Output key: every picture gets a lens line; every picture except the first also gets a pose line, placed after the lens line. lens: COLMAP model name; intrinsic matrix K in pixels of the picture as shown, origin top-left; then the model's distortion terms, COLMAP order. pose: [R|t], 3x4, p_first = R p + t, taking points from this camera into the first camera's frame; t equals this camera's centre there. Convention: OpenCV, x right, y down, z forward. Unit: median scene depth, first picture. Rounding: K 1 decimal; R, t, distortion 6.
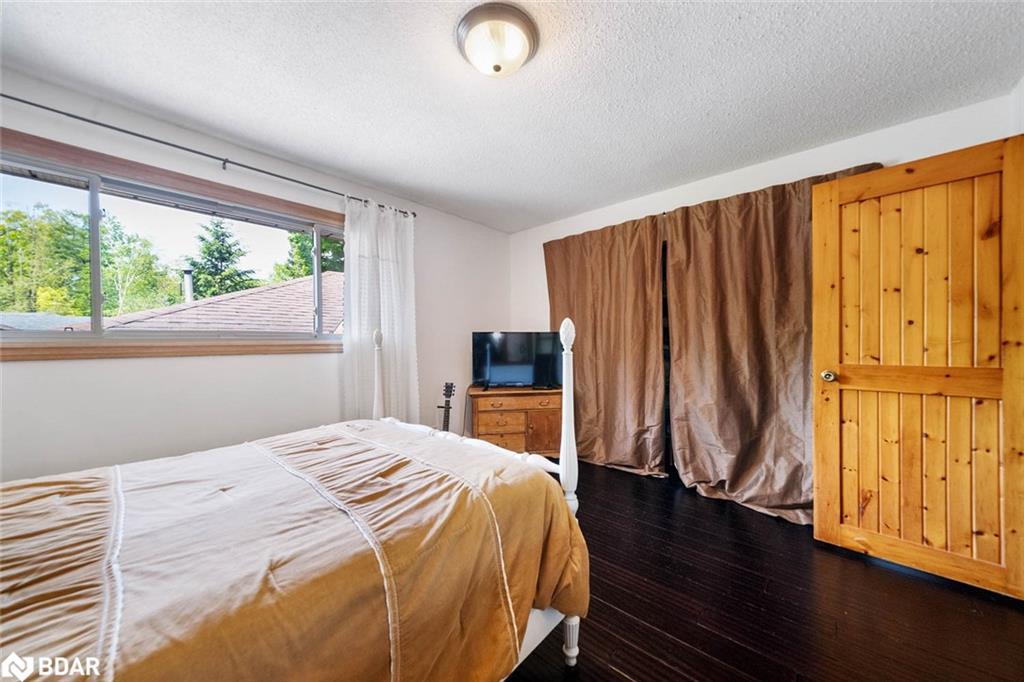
lens RADIAL K [[359.2, 0, 516.1], [0, 359.2, 343.8], [0, 0, 1]] dist [-0.007884, 0.000010]
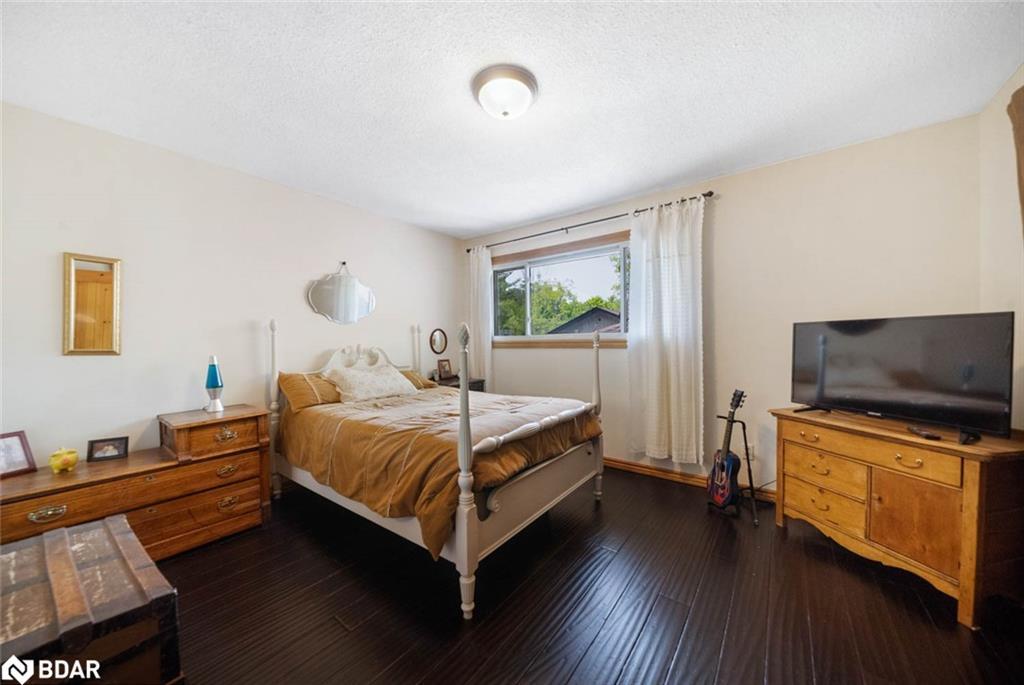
lens RADIAL K [[359.2, 0, 516.1], [0, 359.2, 345.3], [0, 0, 1]] dist [-0.007884, 0.000010]
pose [[0.049287, 0.011613, -0.998717, 0.571099], [-0.000428, 0.999933, 0.011606, 0.002233], [0.998785, -0.000145, 0.049288, 0.480063]]
